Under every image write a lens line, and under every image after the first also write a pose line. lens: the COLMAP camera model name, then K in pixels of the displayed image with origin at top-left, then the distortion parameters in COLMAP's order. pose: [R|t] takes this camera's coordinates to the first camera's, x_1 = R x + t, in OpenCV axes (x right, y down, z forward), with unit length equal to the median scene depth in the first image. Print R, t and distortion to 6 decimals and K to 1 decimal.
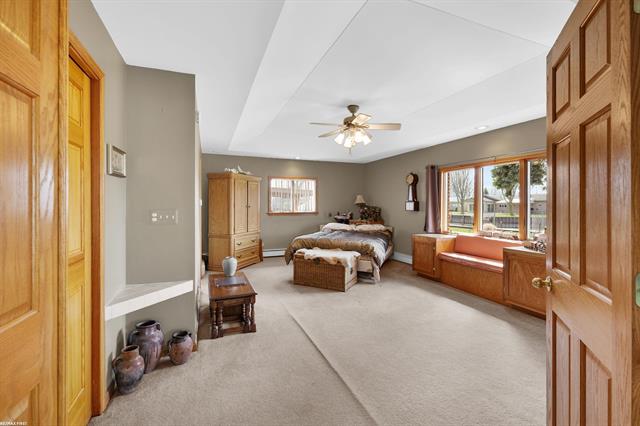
lens RADIAL K [[291.3, 0, 308.7], [0, 291.3, 207.5], [0, 0, 1]] dist [0.000478, -0.000116]
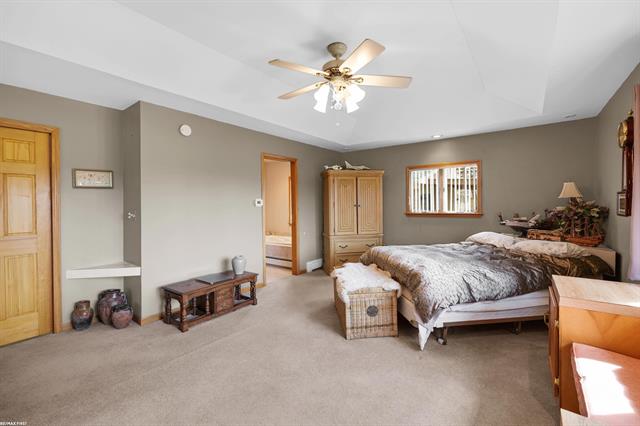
lens RADIAL K [[284.2, 0, 320.0], [0, 284.2, 213.0], [0, 0, 1]] dist [-0.000327, -0.000100]
pose [[0.544631, 0.017210, -0.838499, 0.386523], [0.003355, 0.999737, 0.022698, -0.000760], [0.838669, -0.015175, 0.544430, 0.377806]]
